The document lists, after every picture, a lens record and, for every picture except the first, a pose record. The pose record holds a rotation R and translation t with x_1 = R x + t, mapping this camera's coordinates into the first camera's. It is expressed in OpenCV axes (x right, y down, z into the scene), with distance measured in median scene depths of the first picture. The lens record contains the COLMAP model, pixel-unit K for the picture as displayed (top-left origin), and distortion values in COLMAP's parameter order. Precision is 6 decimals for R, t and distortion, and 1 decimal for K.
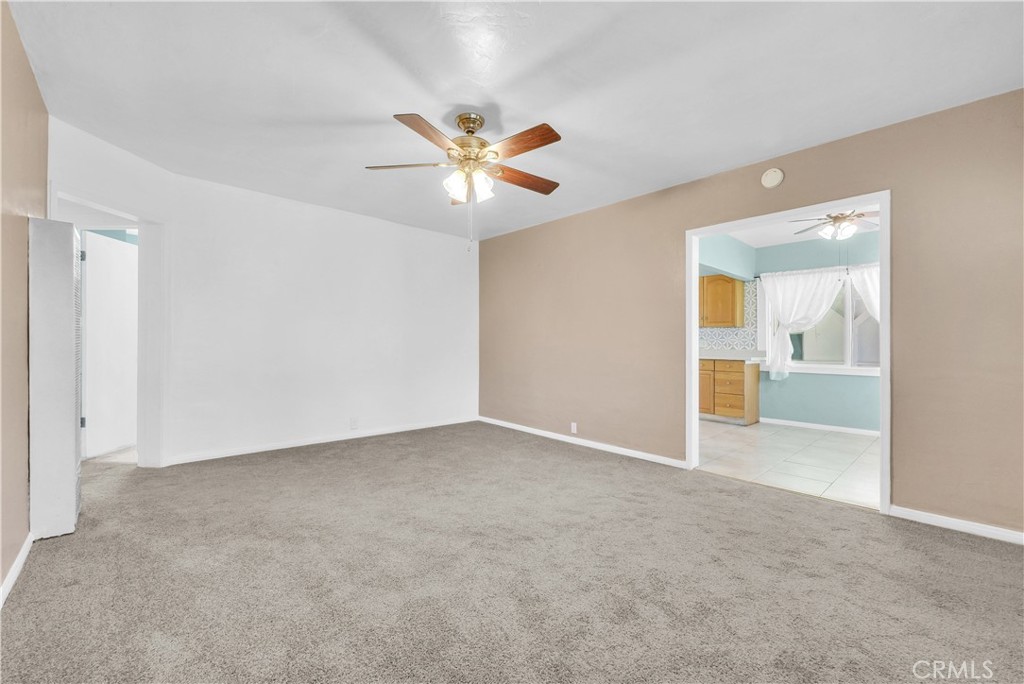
lens RADIAL K [[416.2, 0, 512.0], [0, 416.2, 342.0], [0, 0, 1]] dist [0.000050, 0.000023]
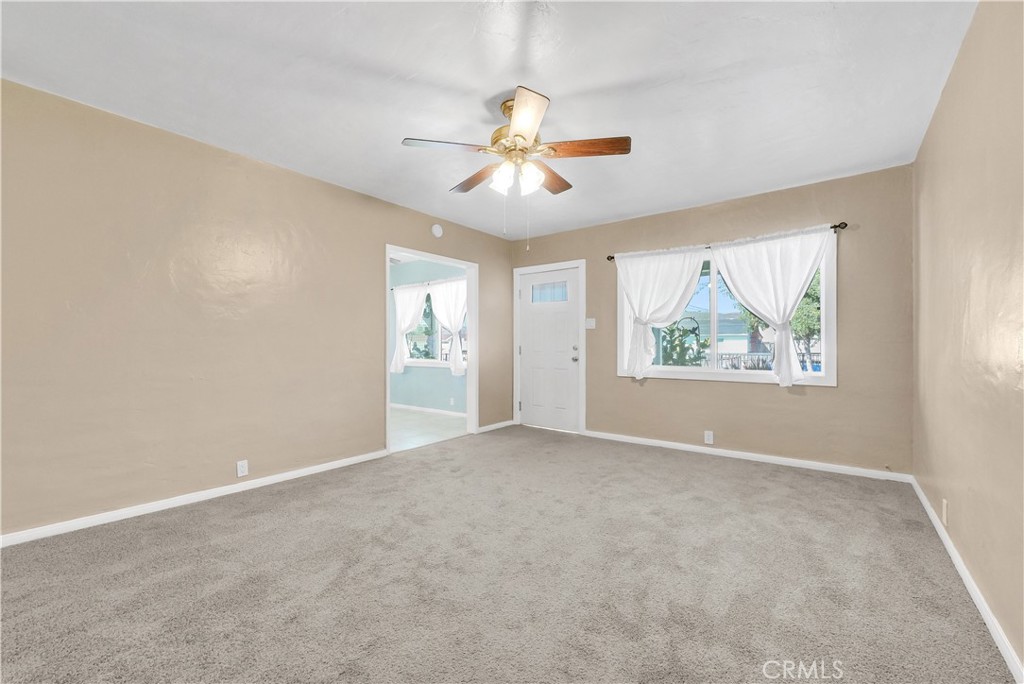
lens RADIAL K [[416.2, 0, 512.0], [0, 416.2, 342.0], [0, 0, 1]] dist [0.000050, 0.000023]
pose [[-0.167571, 0.002616, 0.985857, -0.888426], [-0.008134, 0.999959, -0.004036, -0.000354], [-0.985827, -0.008695, -0.167542, 1.020421]]
